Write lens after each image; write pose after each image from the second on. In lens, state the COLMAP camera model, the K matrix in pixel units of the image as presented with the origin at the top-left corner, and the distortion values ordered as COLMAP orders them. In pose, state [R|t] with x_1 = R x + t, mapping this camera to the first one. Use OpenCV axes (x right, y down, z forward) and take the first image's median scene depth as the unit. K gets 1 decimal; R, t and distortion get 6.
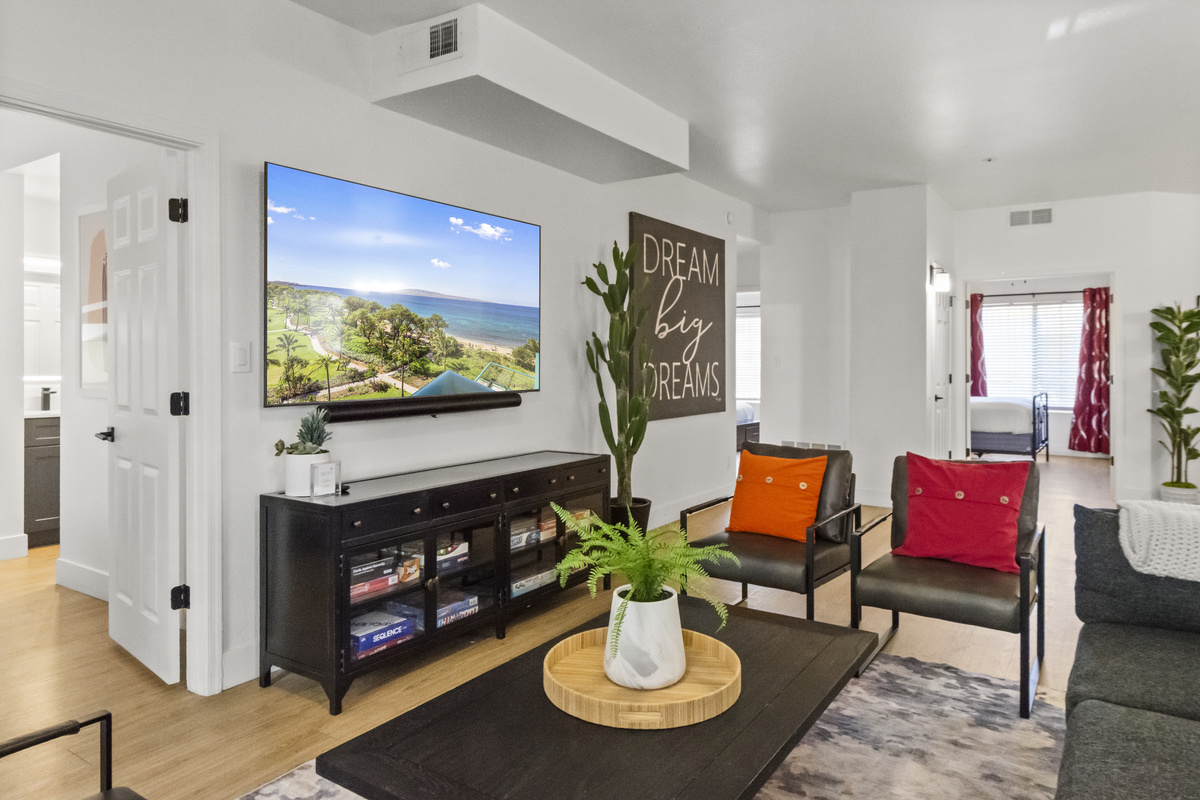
lens RADIAL K [[748.7, 0, 612.9], [0, 748.7, 367.0], [0, 0, 1]] dist [0.012461, -0.000874]
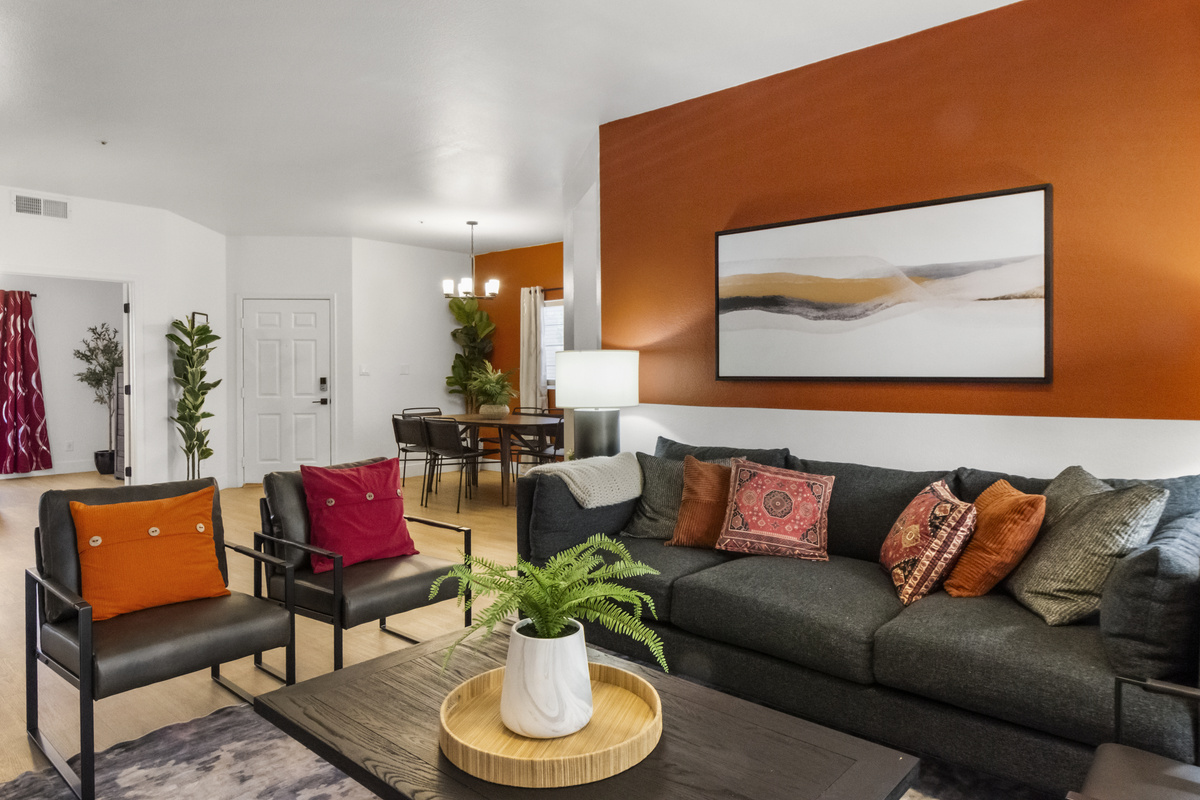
lens RADIAL K [[749.0, 0, 617.8], [0, 749.0, 375.7], [0, 0, 1]] dist [0.016122, -0.002874]
pose [[0.116440, -0.008594, 0.993161, -0.332498], [0.011459, 0.999908, 0.007309, -0.002119], [-0.993132, 0.010530, 0.116527, 0.322161]]
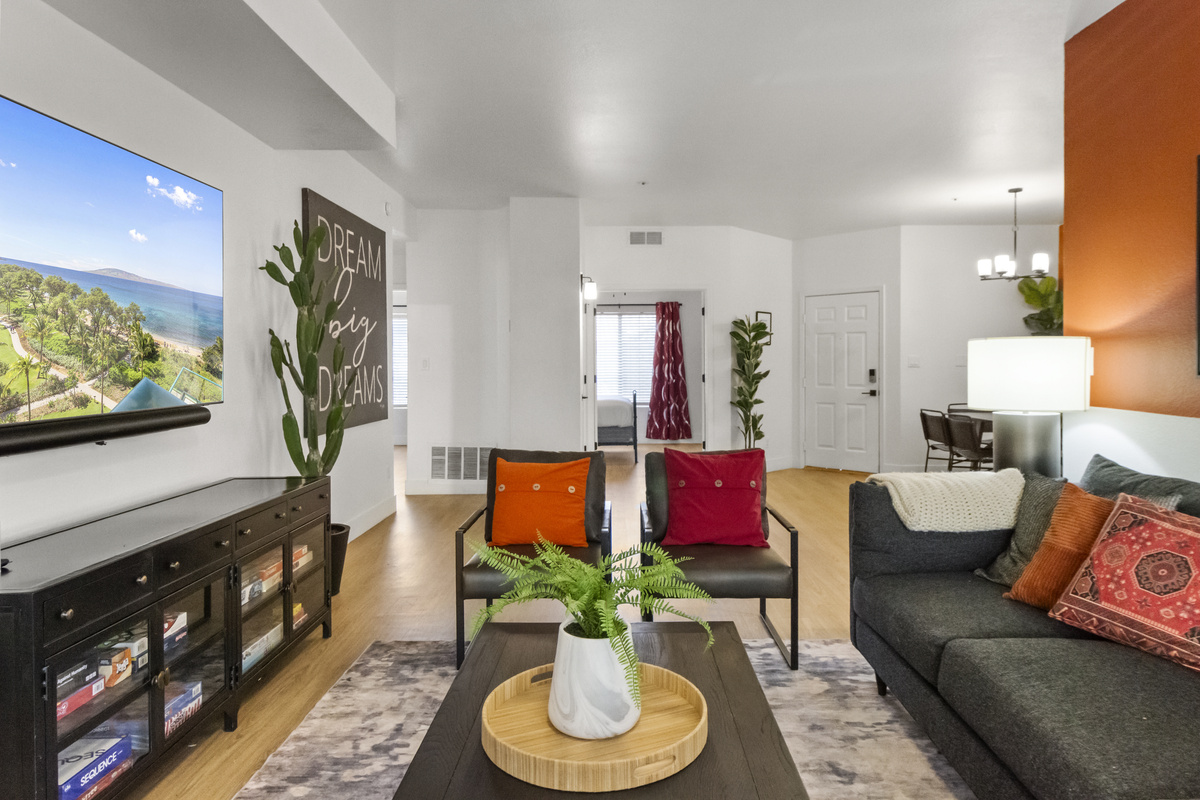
lens RADIAL K [[749.0, 0, 617.8], [0, 749.0, 375.7], [0, 0, 1]] dist [0.016122, -0.002874]
pose [[0.828820, -0.012824, 0.559368, -0.169445], [0.008614, 0.999911, 0.010161, -0.000939], [-0.559449, -0.003603, 0.828857, 0.101744]]
